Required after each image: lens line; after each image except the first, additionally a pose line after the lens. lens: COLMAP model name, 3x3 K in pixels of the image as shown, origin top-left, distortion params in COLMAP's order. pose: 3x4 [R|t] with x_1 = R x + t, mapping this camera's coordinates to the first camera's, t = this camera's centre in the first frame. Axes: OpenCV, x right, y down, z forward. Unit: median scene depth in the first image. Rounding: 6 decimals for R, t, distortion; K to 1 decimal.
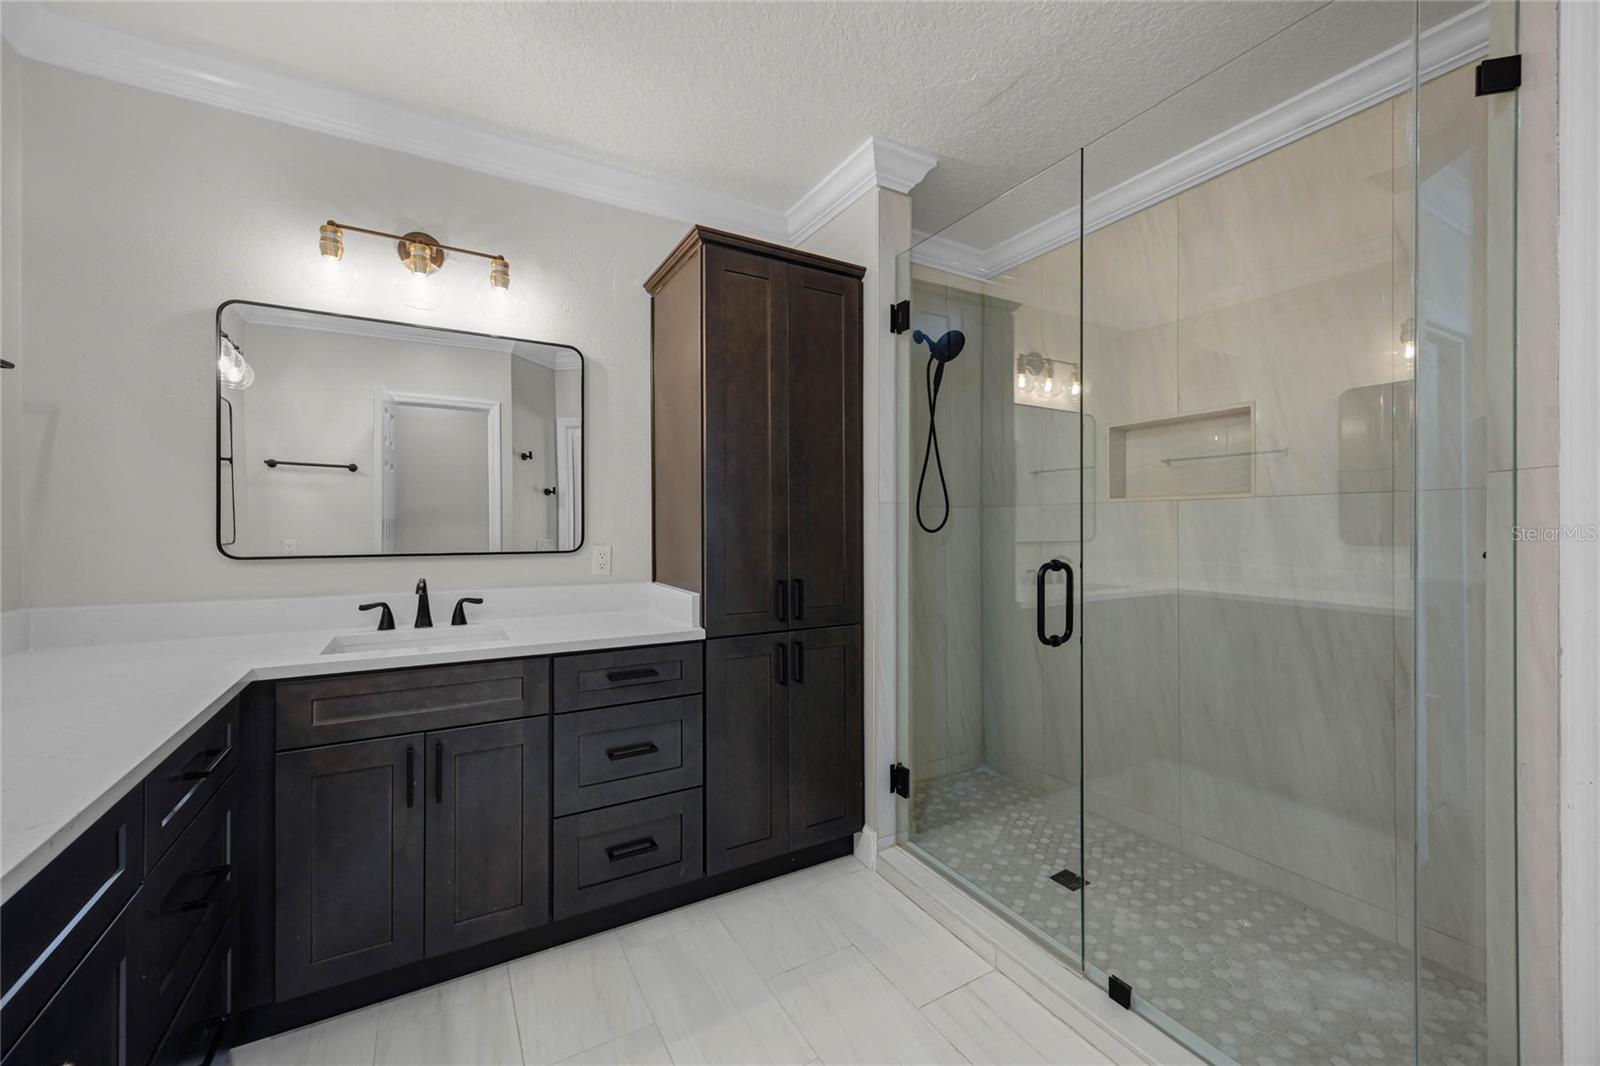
lens RADIAL K [[643.7, 0, 800.3], [0, 643.7, 522.3], [0, 0, 1]] dist [-0.000187, -0.000024]
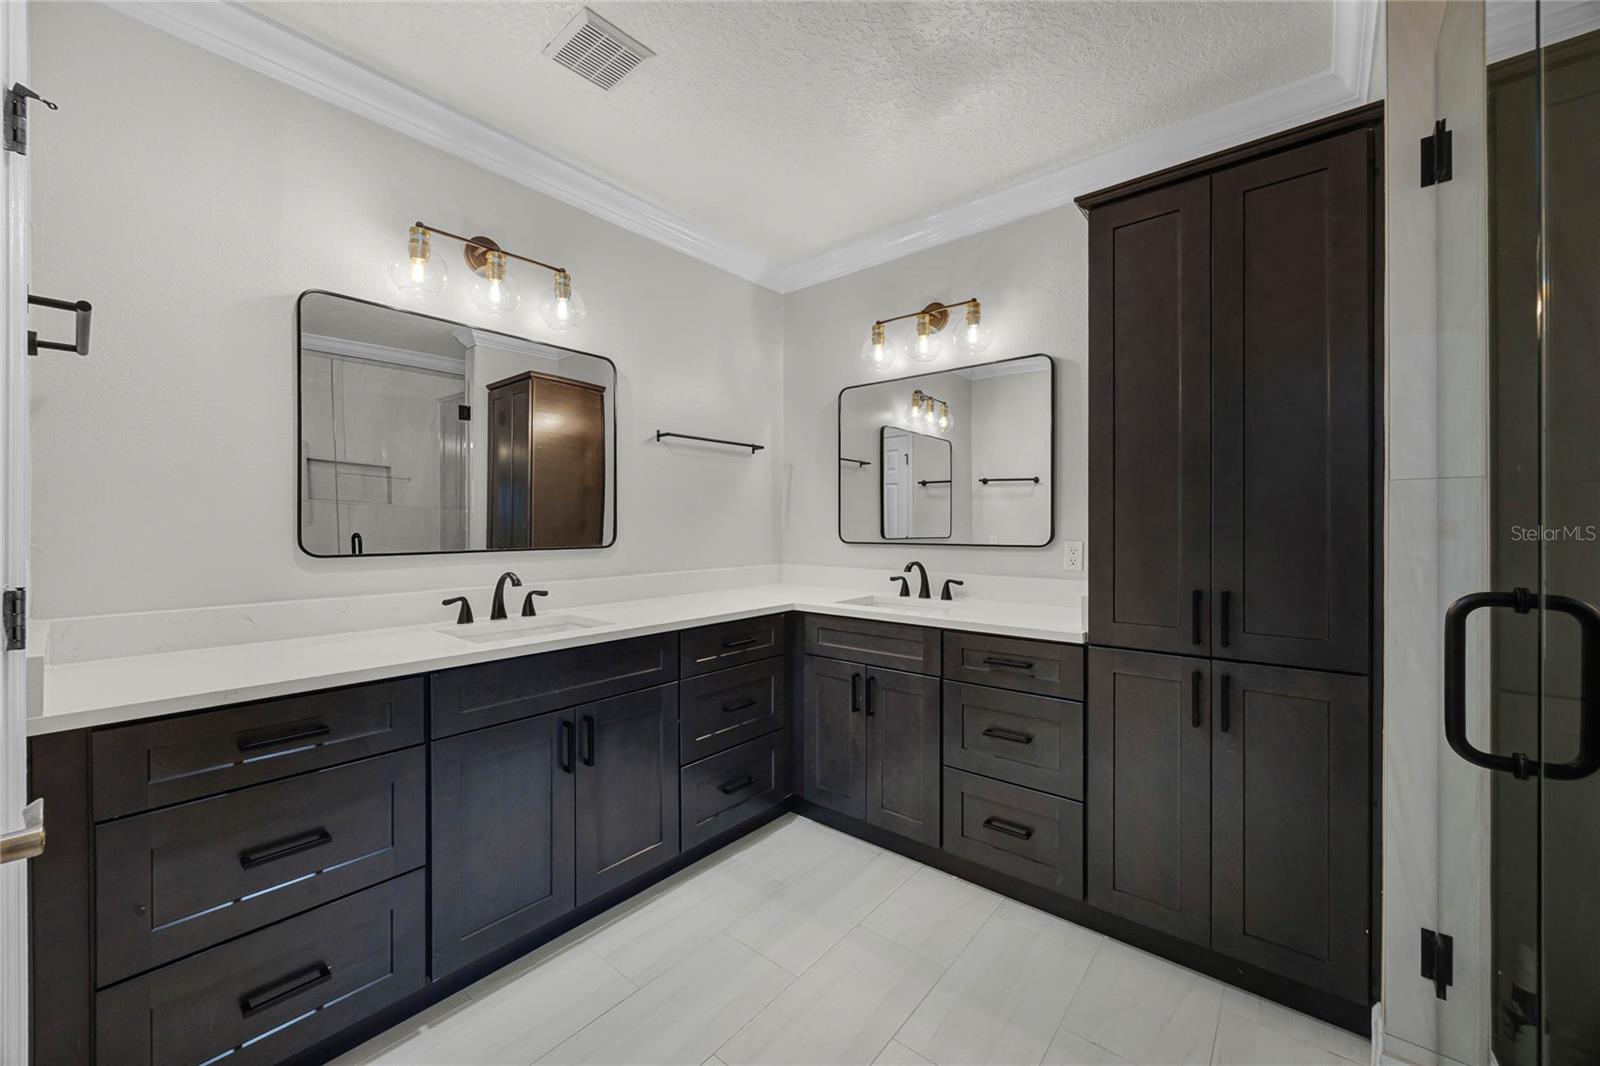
lens RADIAL K [[606.4, 0, 800.5], [0, 606.4, 527.9], [0, 0, 1]] dist [-0.000474, -0.000060]
pose [[0.349516, 0.001241, -0.936930, 0.523617], [0.000426, 0.999999, 0.001484, 0.014527], [0.936930, -0.000918, 0.349515, 0.320000]]
